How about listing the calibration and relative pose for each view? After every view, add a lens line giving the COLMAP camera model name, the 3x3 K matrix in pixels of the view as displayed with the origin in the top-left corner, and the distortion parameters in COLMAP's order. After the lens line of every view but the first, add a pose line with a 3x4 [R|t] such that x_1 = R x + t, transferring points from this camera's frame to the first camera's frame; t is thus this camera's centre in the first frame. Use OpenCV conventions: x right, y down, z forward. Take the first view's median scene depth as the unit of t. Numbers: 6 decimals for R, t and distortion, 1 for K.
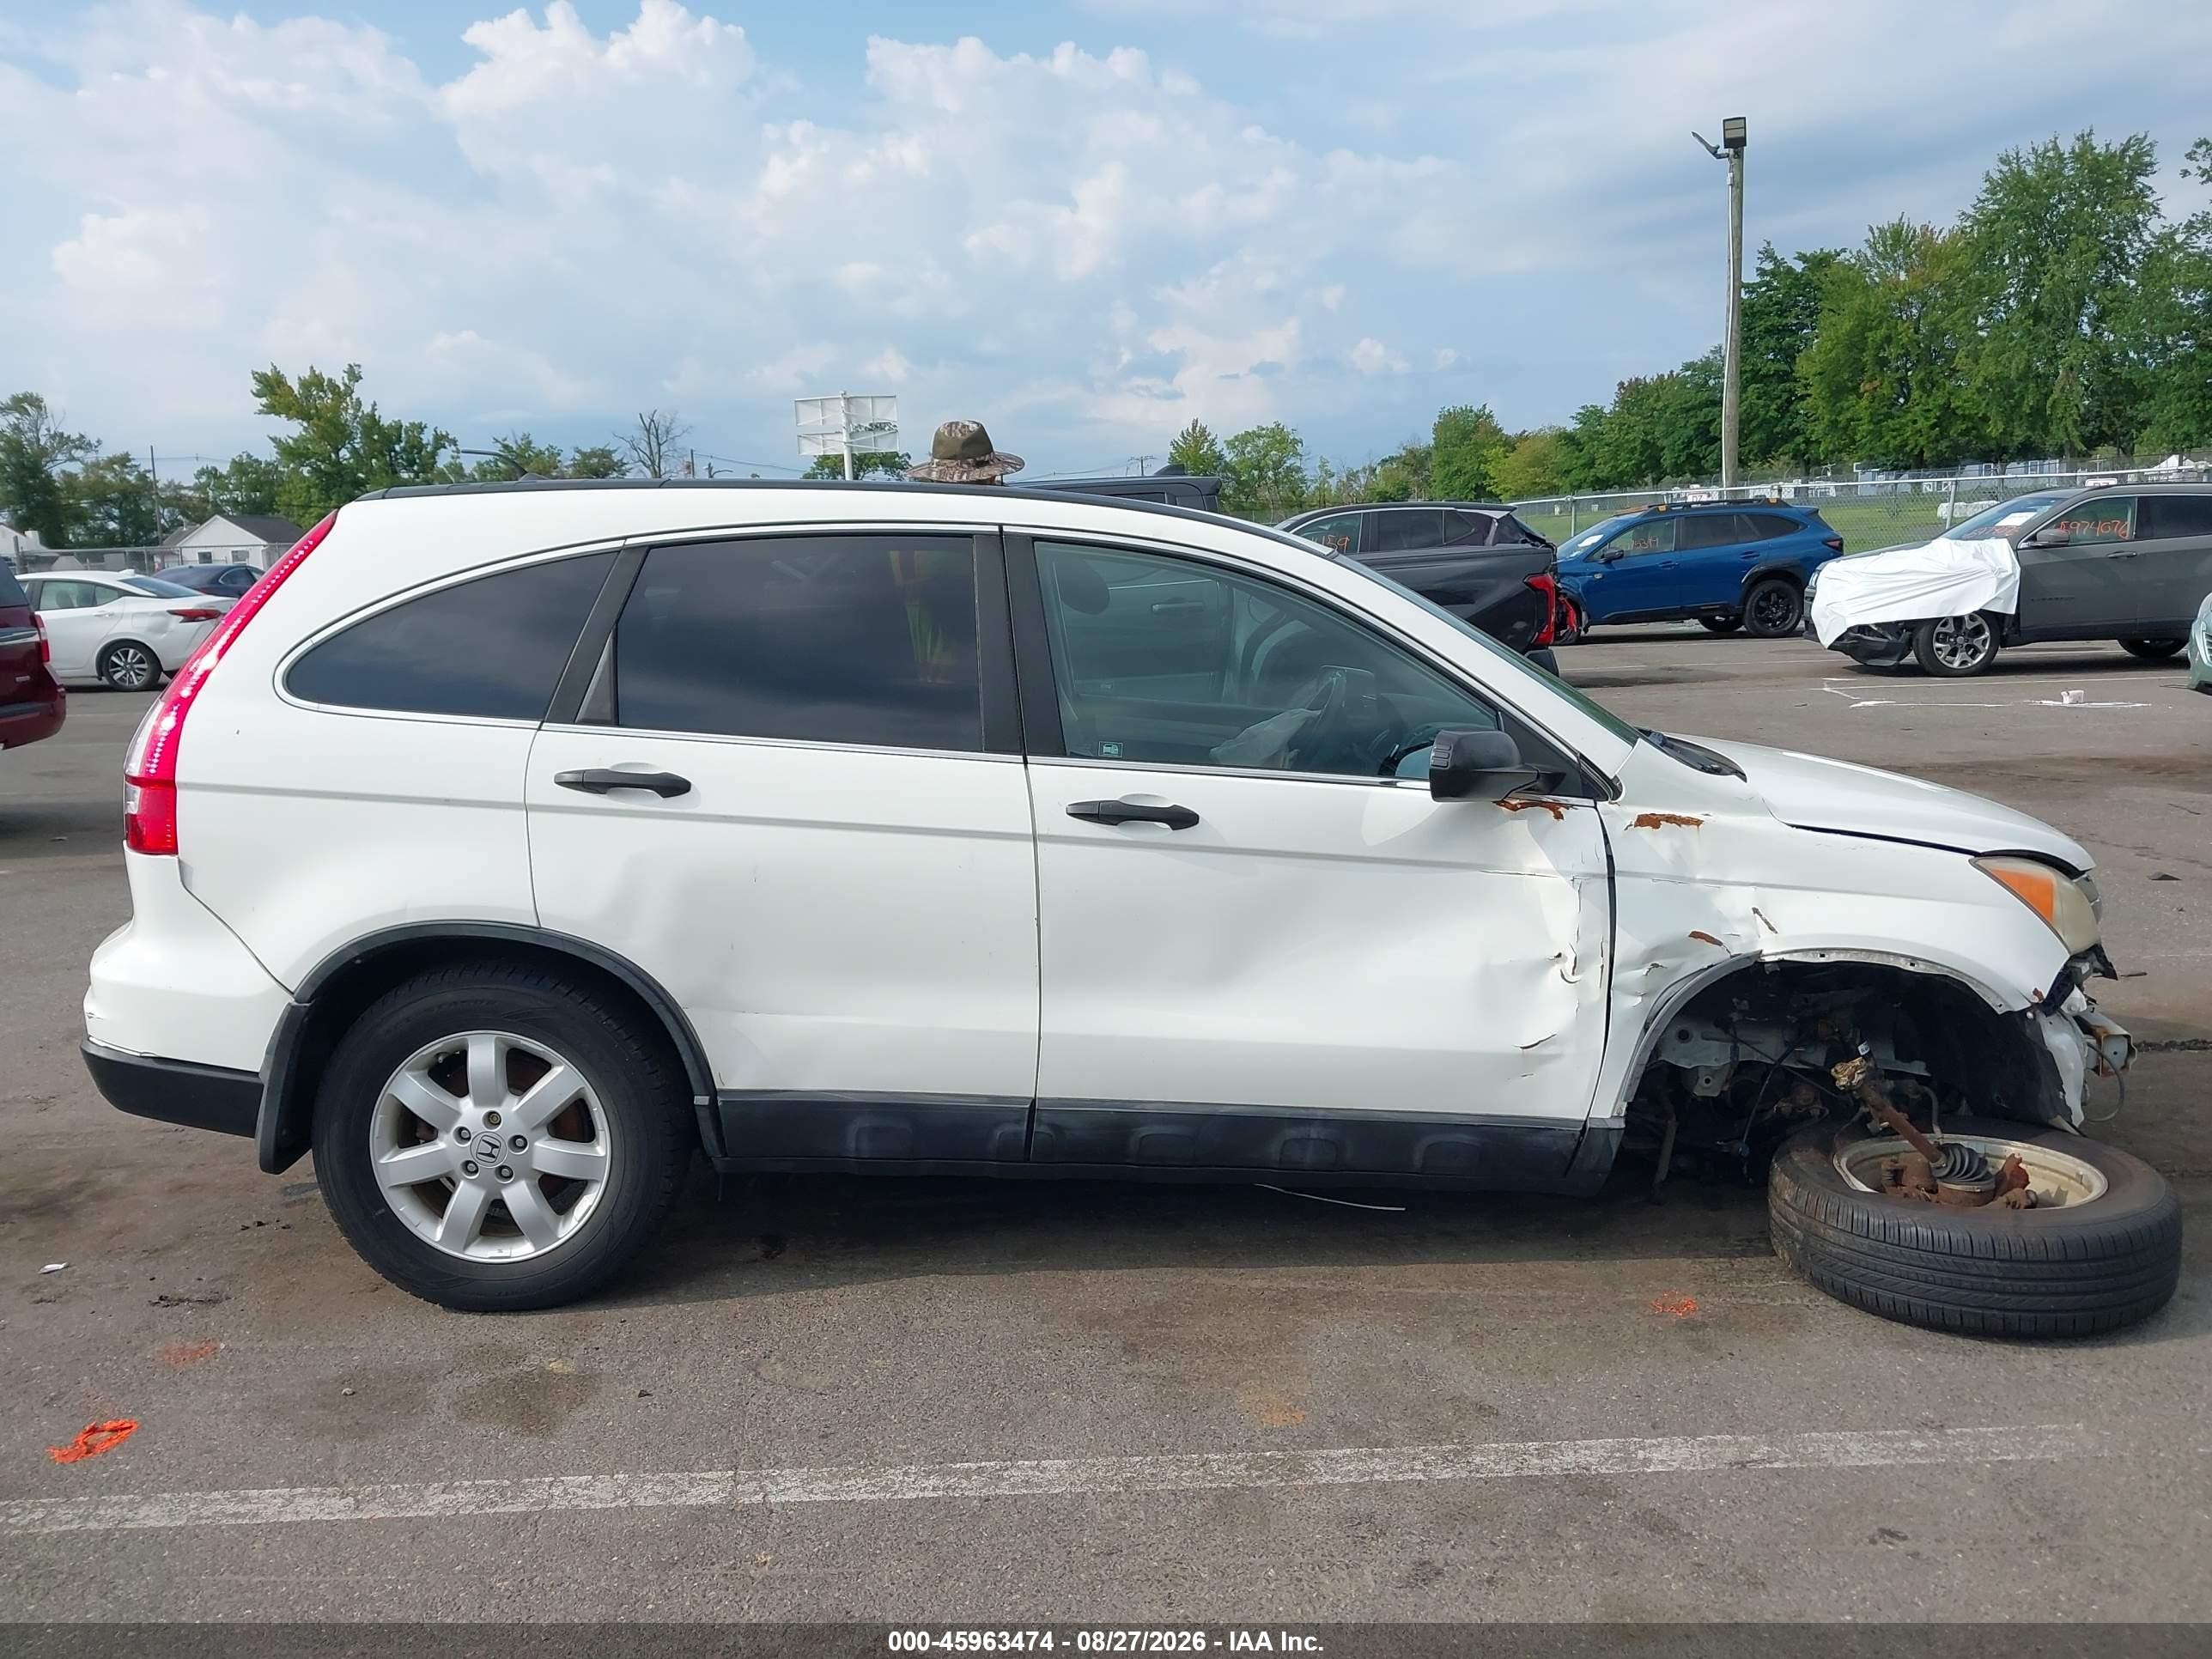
lens RADIAL K [[1705.0, 0, 1121.0], [0, 1705.0, 837.0], [0, 0, 1]] dist [0.005219, 0.009315]
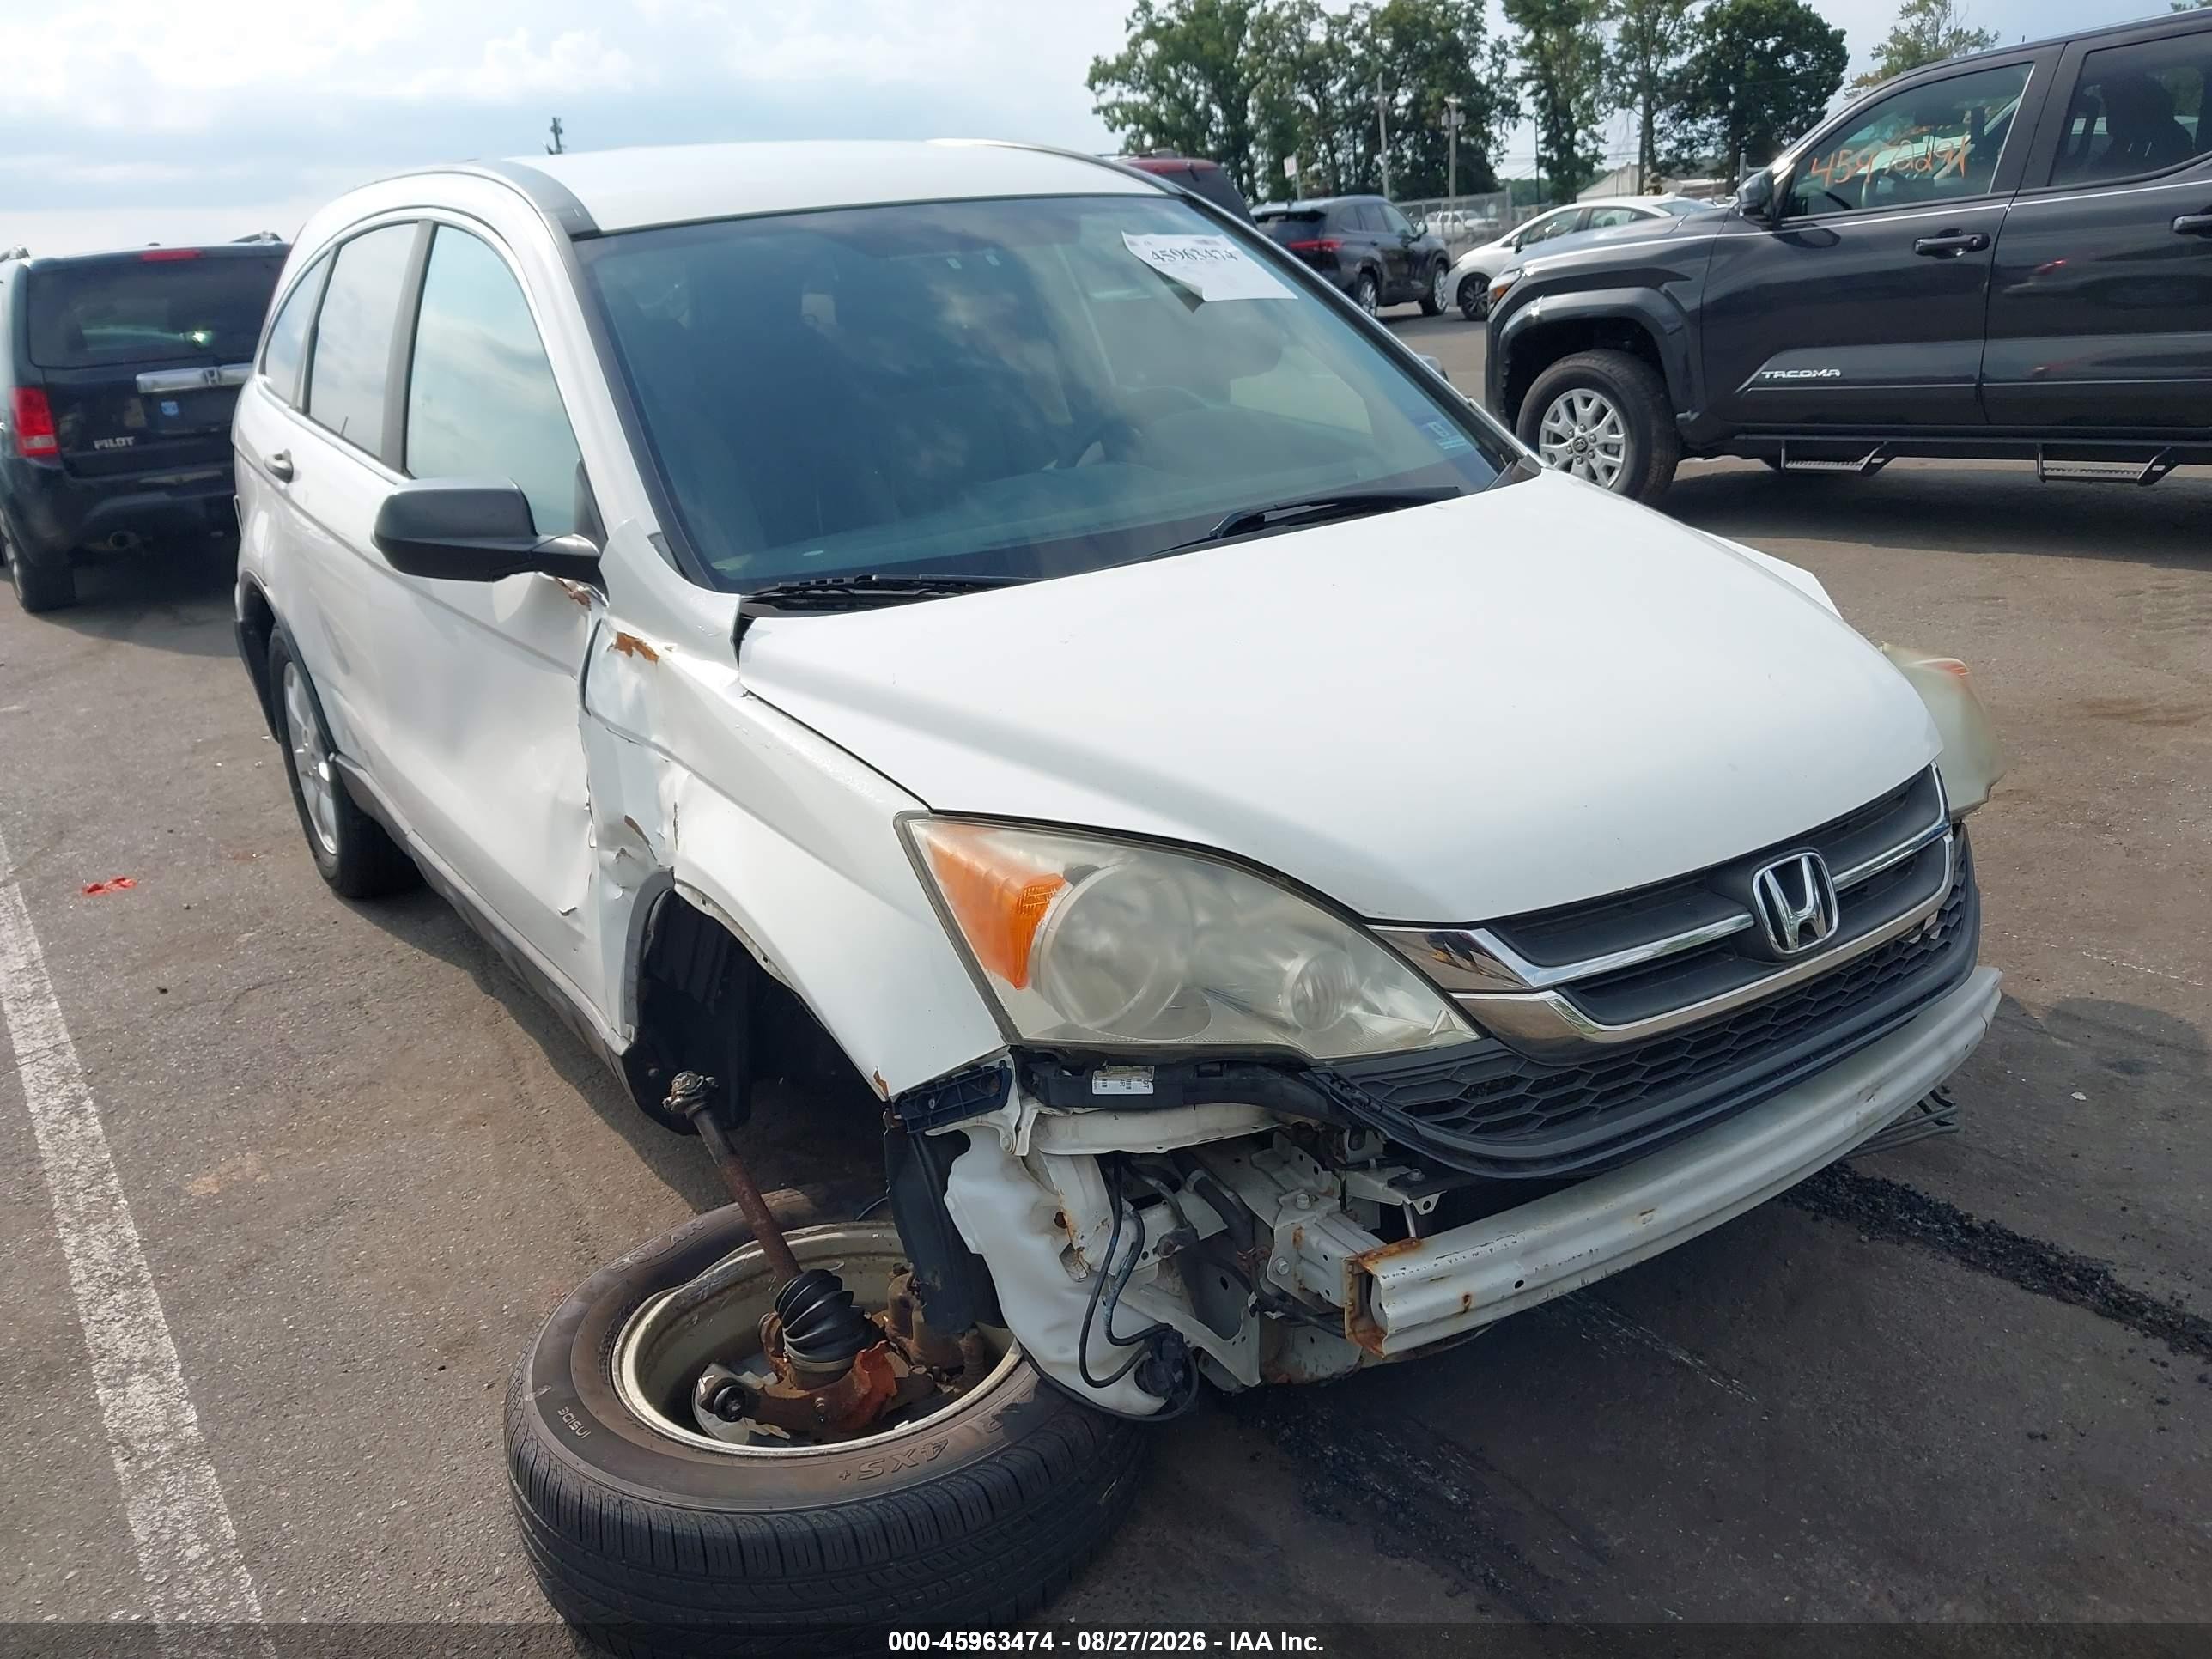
lens RADIAL K [[1723.7, 0, 1106.6], [0, 1723.7, 849.4], [0, 0, 1]] dist [0.008597, 0.002621]
pose [[0.575309, 0.249126, -0.779074, 0.971312], [-0.073460, 0.964375, 0.254134, -0.118189], [0.814631, -0.088975, 0.573114, 0.756959]]
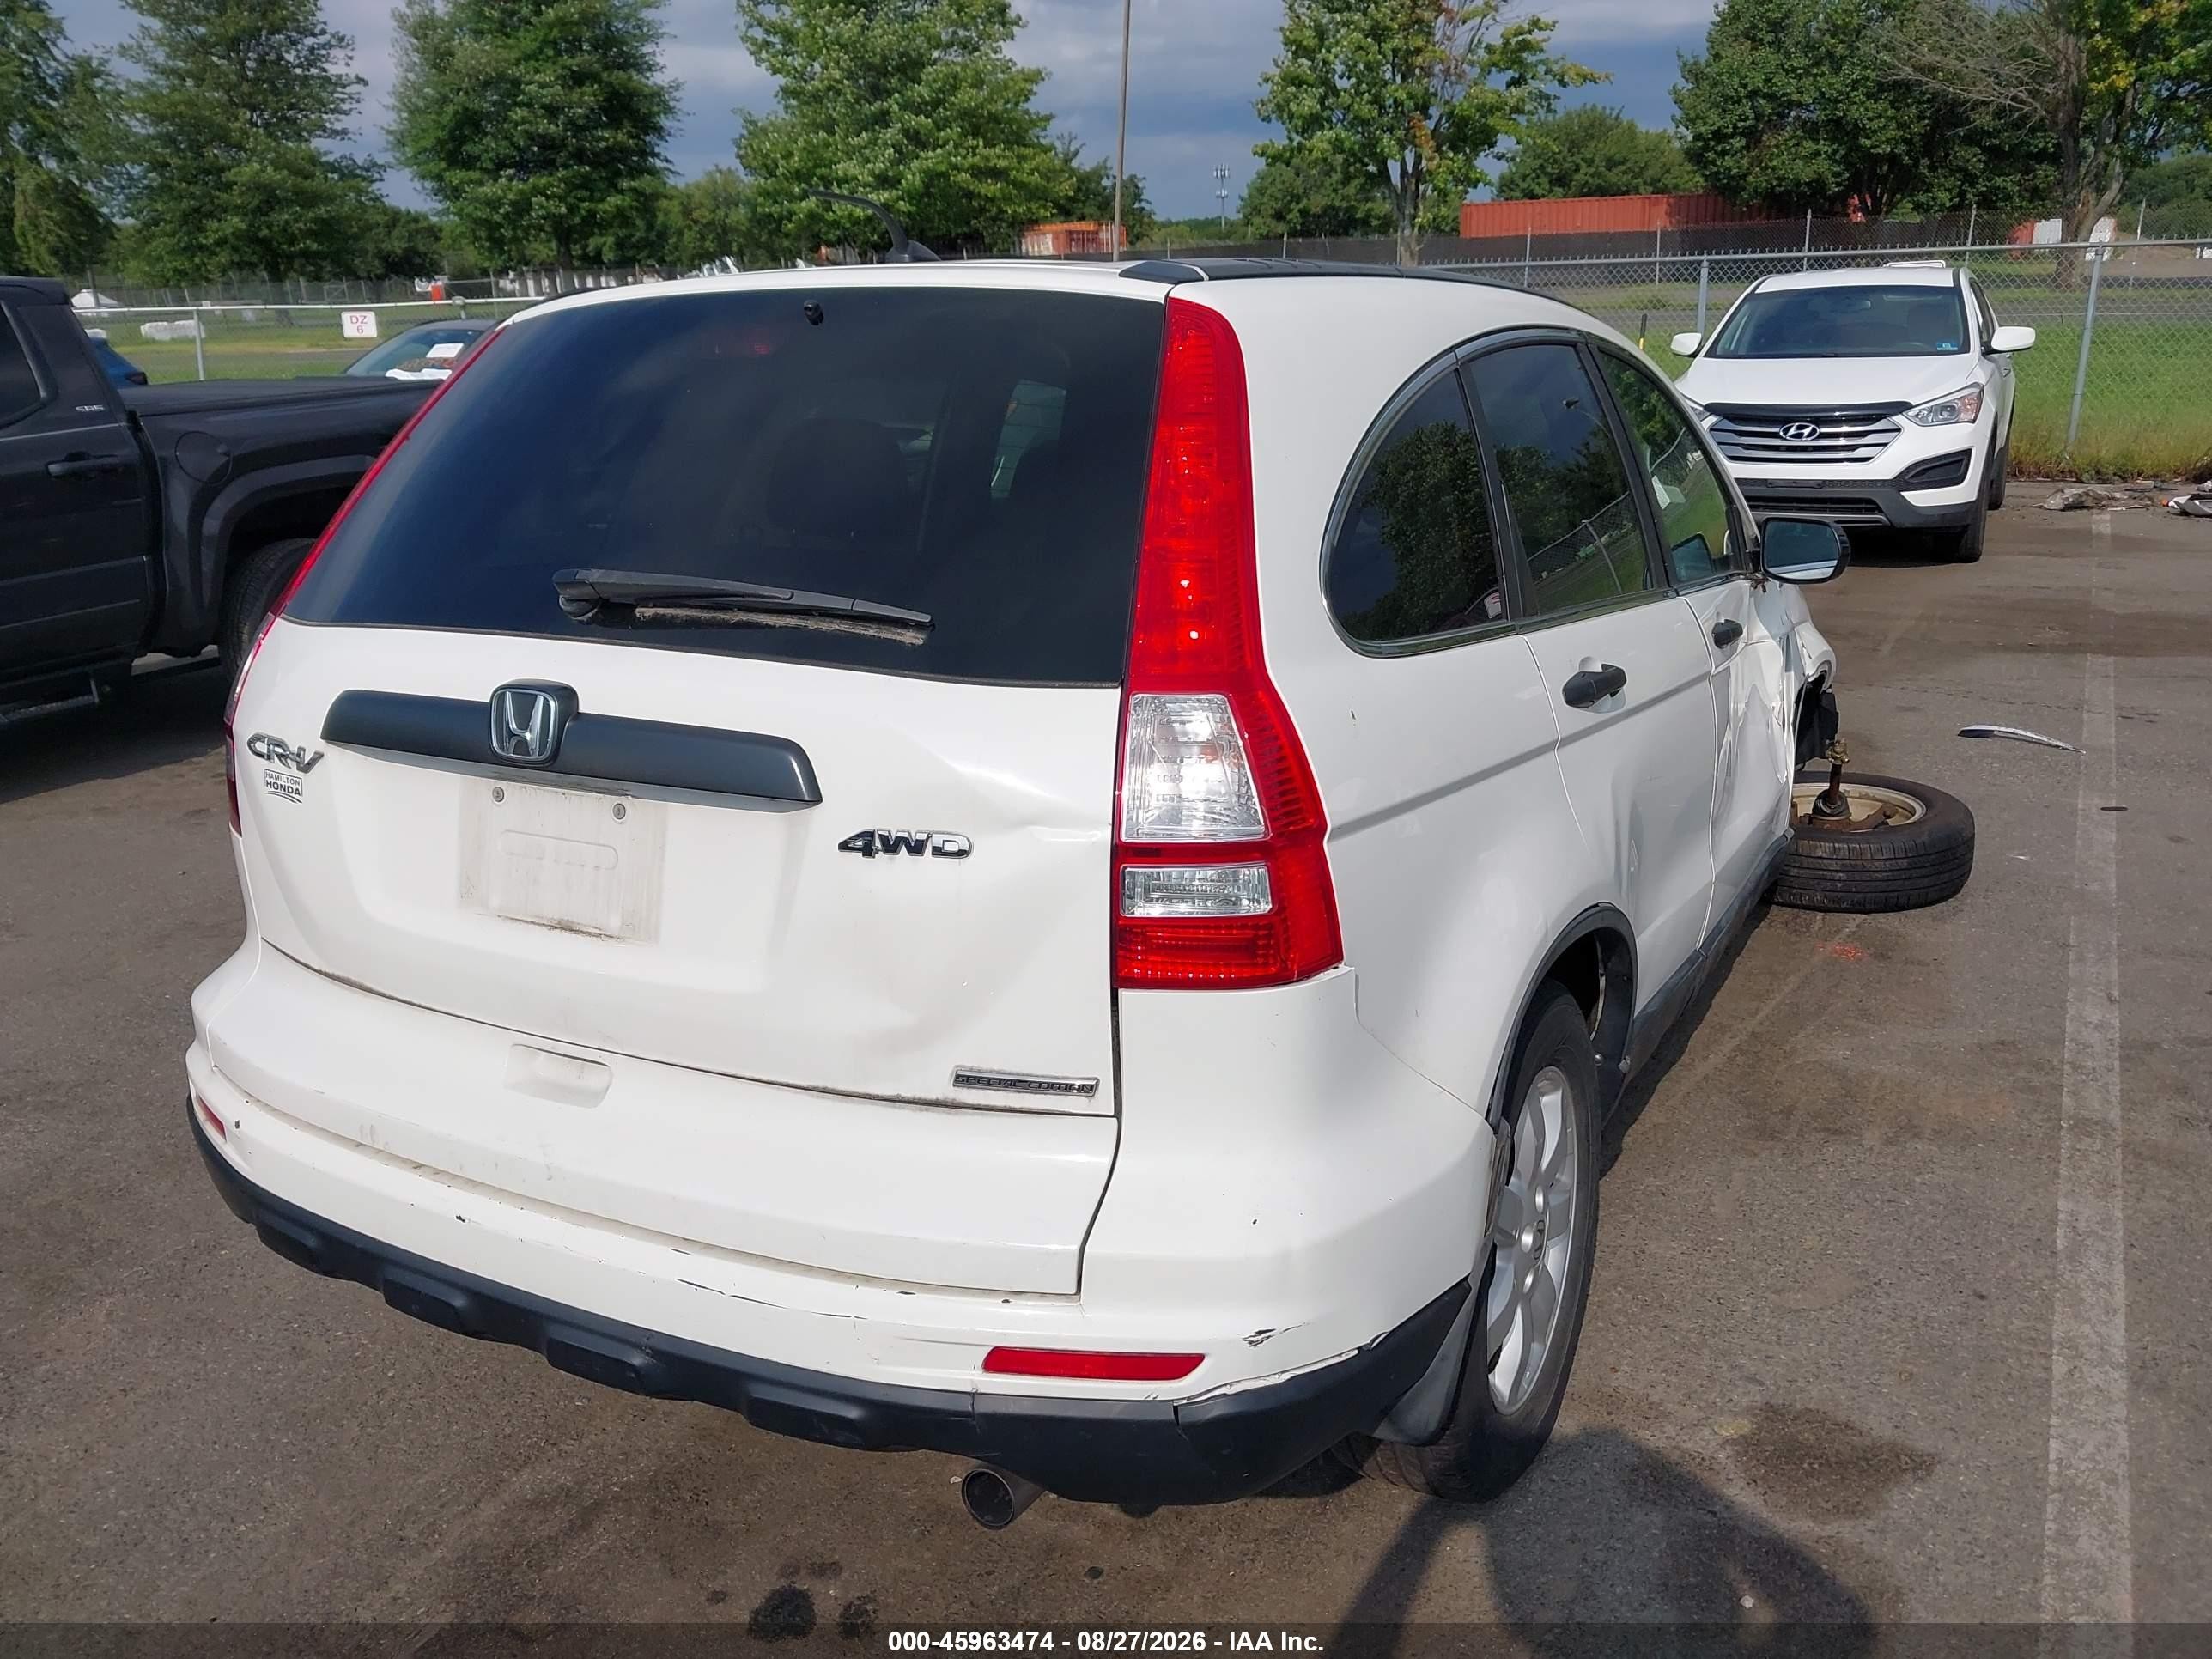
lens RADIAL K [[1705.0, 0, 1130.5], [0, 1705.0, 803.8], [0, 0, 1]] dist [0.005219, 0.009315]
pose [[0.501751, -0.220972, 0.836312, -1.007296], [0.159305, 0.973889, 0.161747, -0.131529], [-0.850216, 0.052072, 0.523852, 0.773547]]
